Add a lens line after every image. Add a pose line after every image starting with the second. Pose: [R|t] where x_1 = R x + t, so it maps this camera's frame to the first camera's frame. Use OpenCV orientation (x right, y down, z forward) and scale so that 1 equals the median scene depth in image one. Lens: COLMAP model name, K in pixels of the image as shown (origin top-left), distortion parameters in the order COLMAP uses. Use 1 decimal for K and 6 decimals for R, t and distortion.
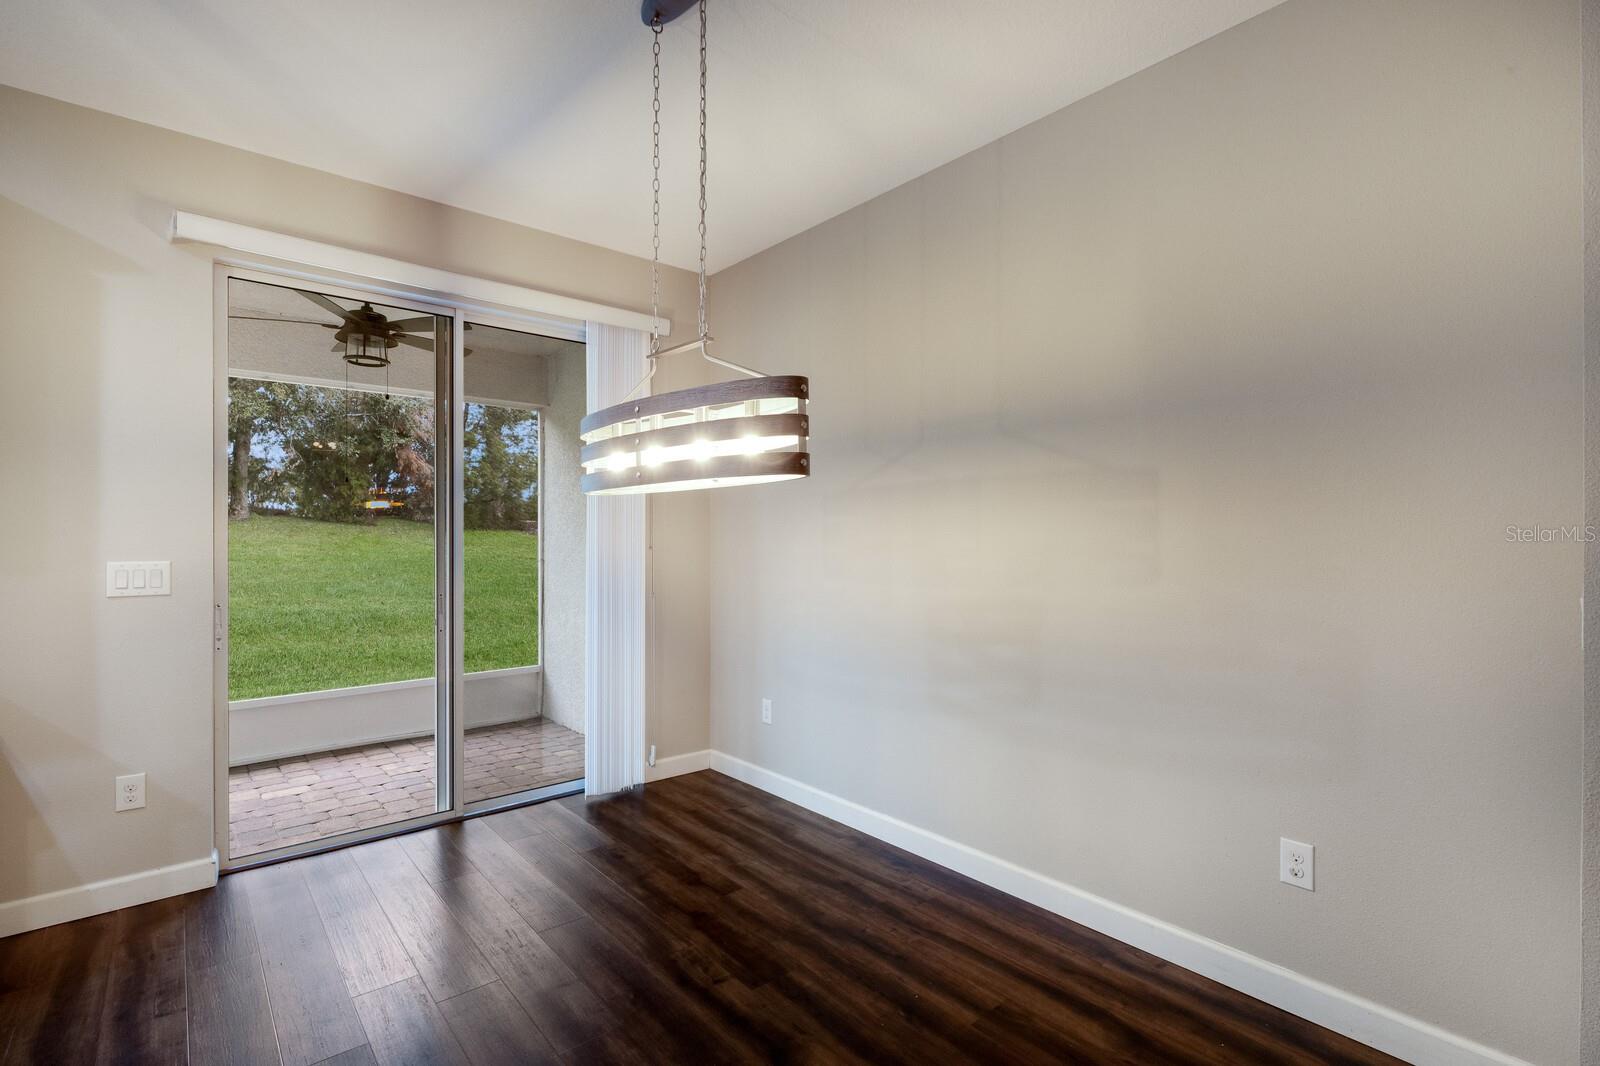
lens RADIAL K [[738.7, 0, 800.0], [0, 738.7, 539.9], [0, 0, 1]] dist [0.000693, -0.001025]
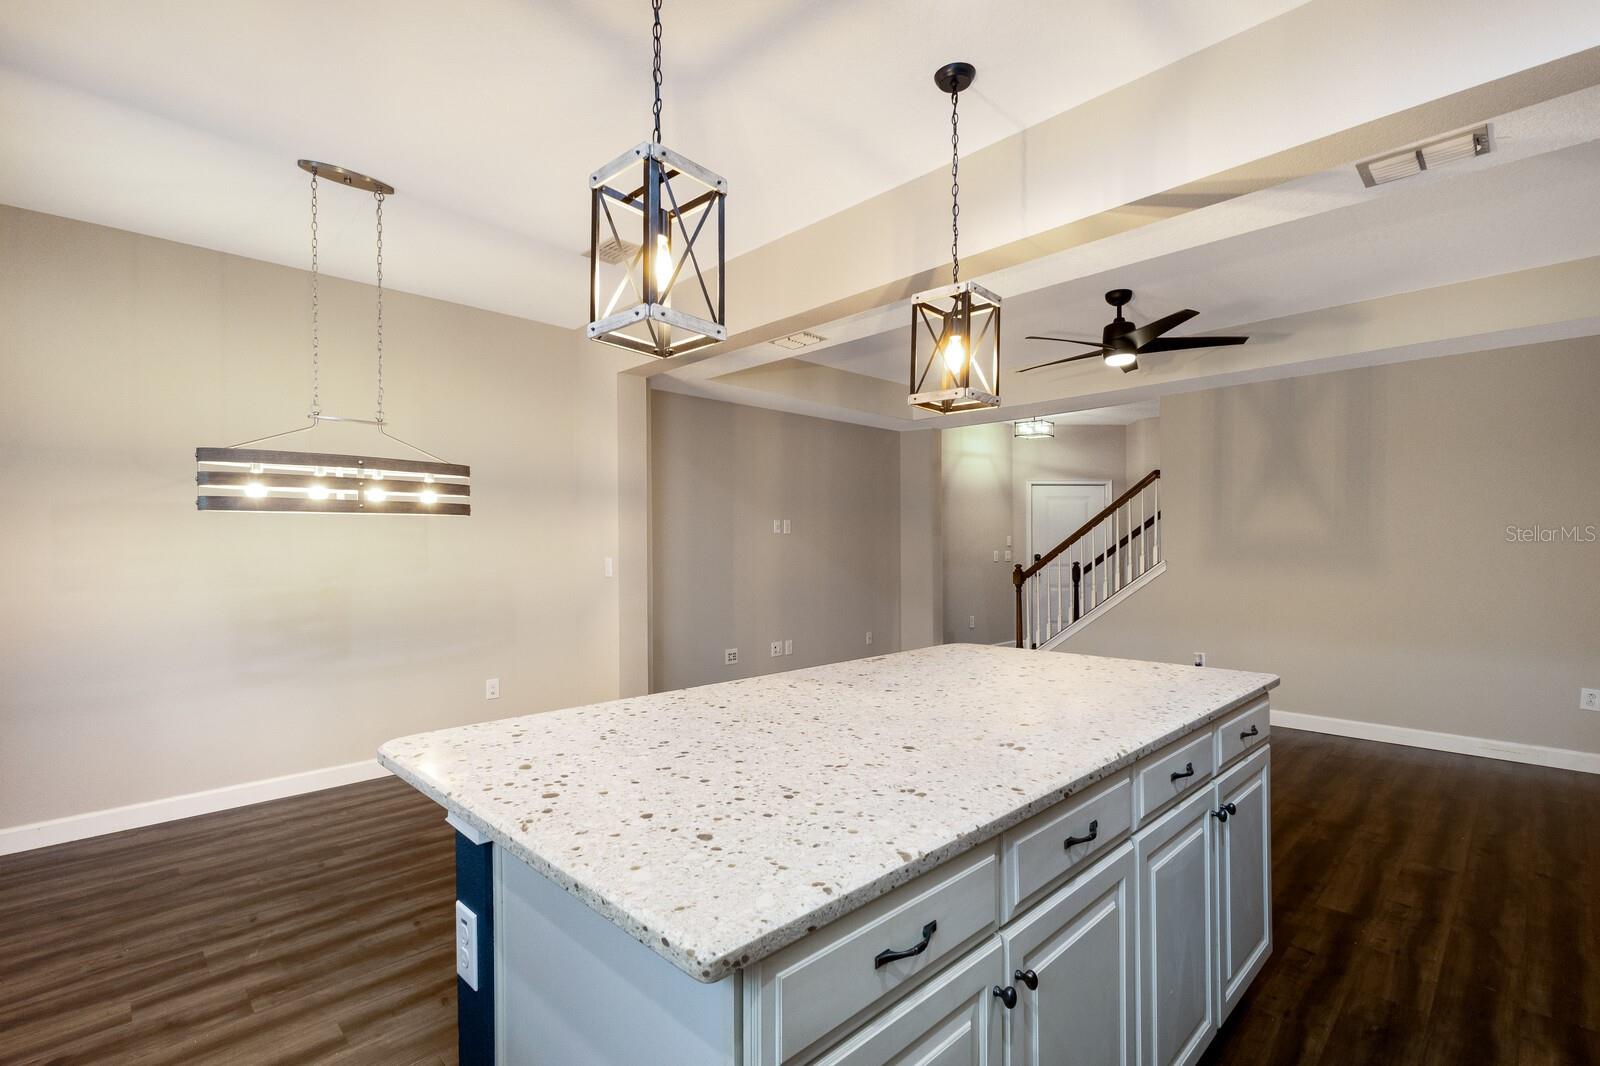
lens RADIAL K [[738.7, 0, 805.2], [0, 738.7, 540.3], [0, 0, 1]] dist [0.000693, -0.001025]
pose [[-0.073438, 0.006850, 0.997276, -1.136736], [0.006209, 0.999960, -0.006411, -0.001536], [-0.997280, 0.005722, -0.073478, 0.134771]]
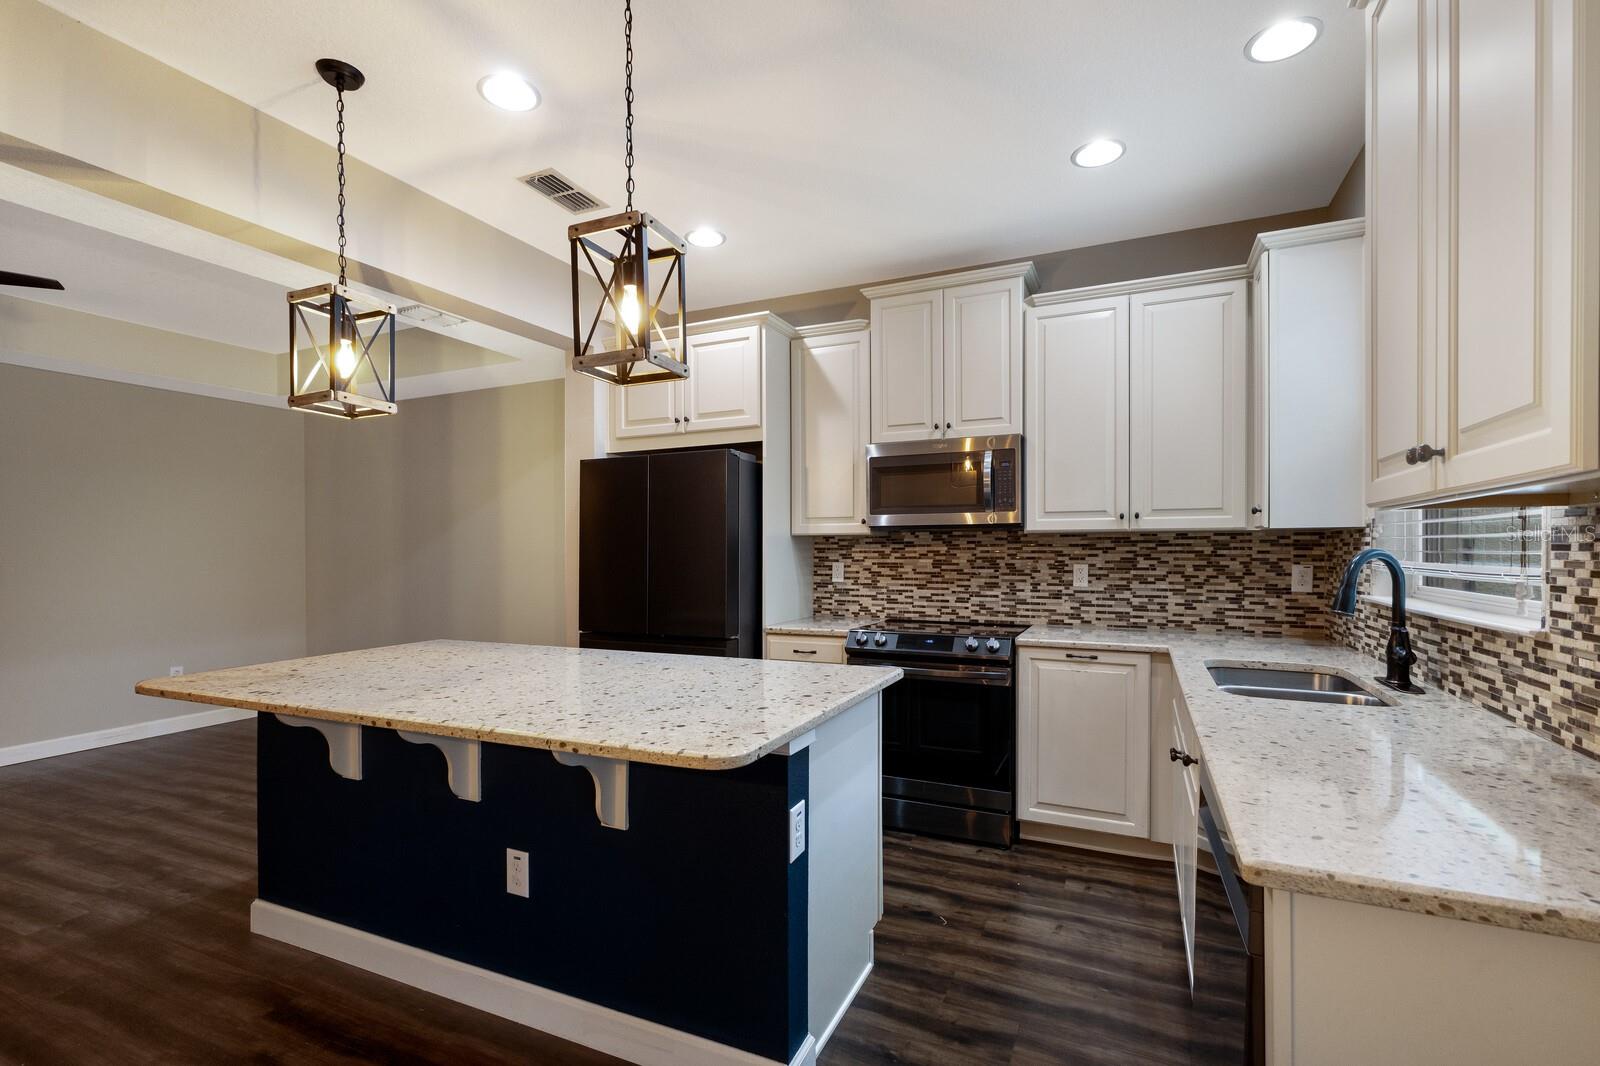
lens RADIAL K [[738.7, 0, 797.6], [0, 738.7, 544.6], [0, 0, 1]] dist [0.000693, -0.001025]
pose [[-0.905978, 0.002001, -0.423319, -0.461321], [0.003938, 0.999985, -0.003700, -0.000788], [0.423306, -0.005019, -0.905973, 0.805436]]
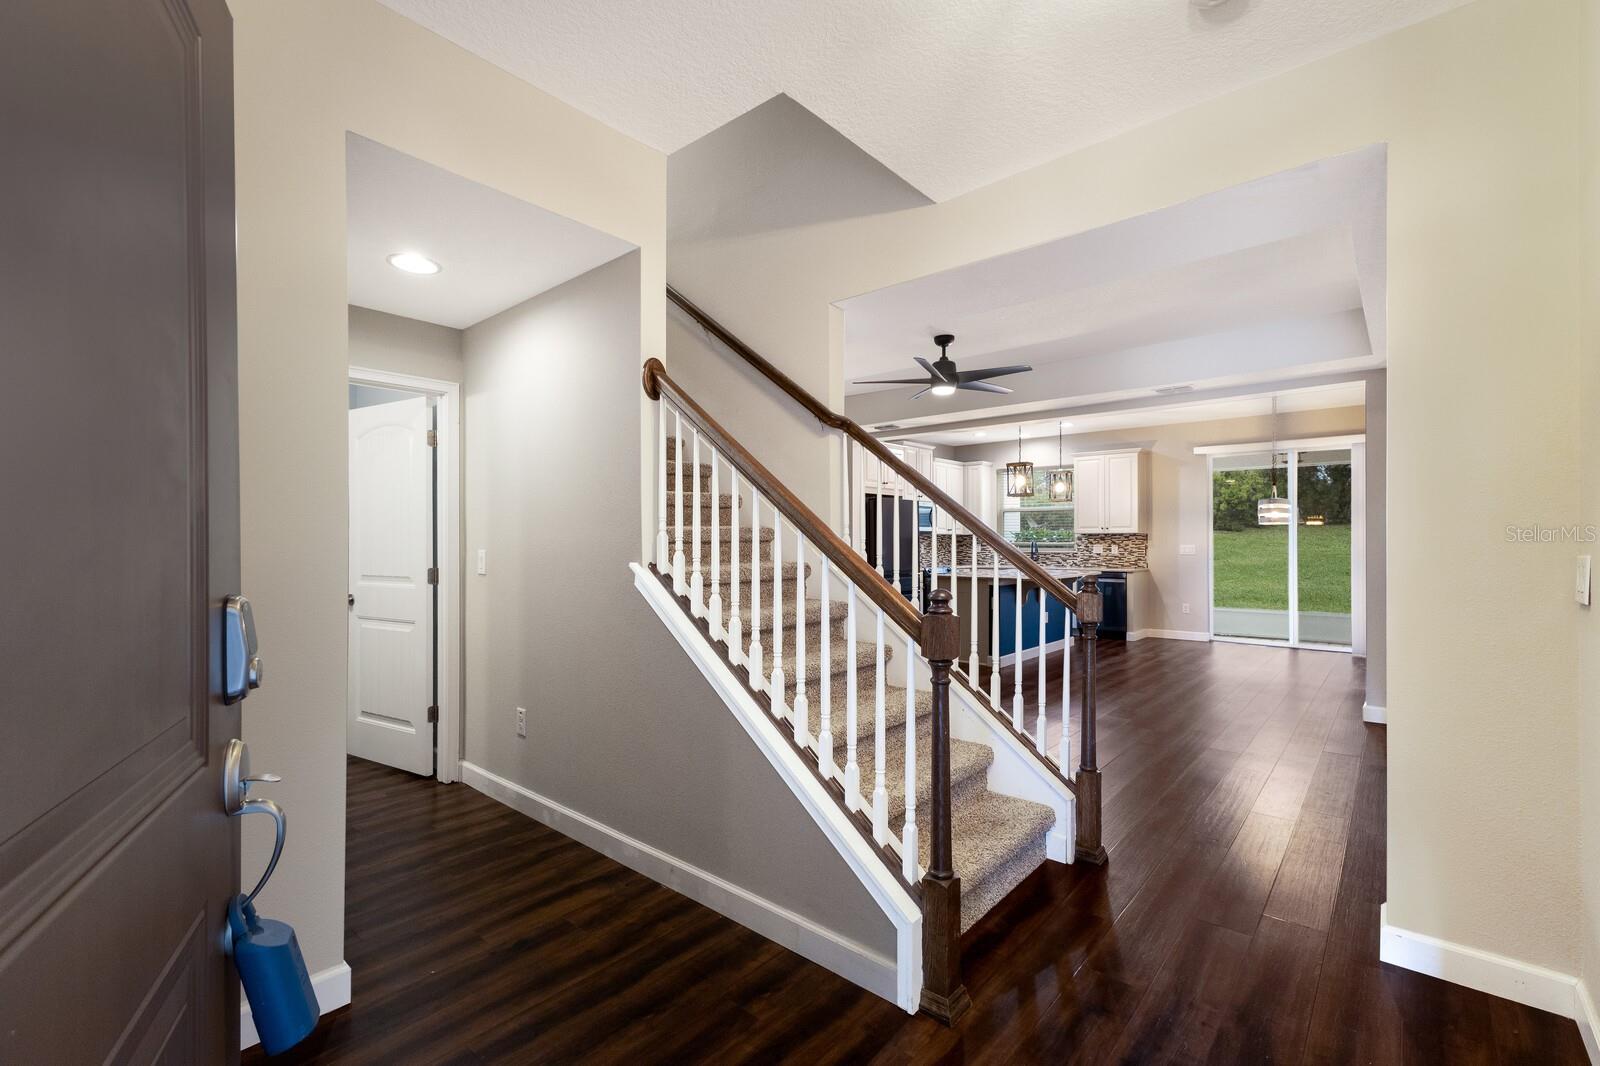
lens RADIAL K [[691.7, 0, 803.2], [0, 691.7, 537.7], [0, 0, 1]] dist [0.022805, -0.001439]
pose [[0.149677, -0.007624, -0.988706, 1.887736], [-0.001201, 0.999968, -0.007893, 0.020536], [0.988734, 0.002369, 0.149663, -1.181121]]
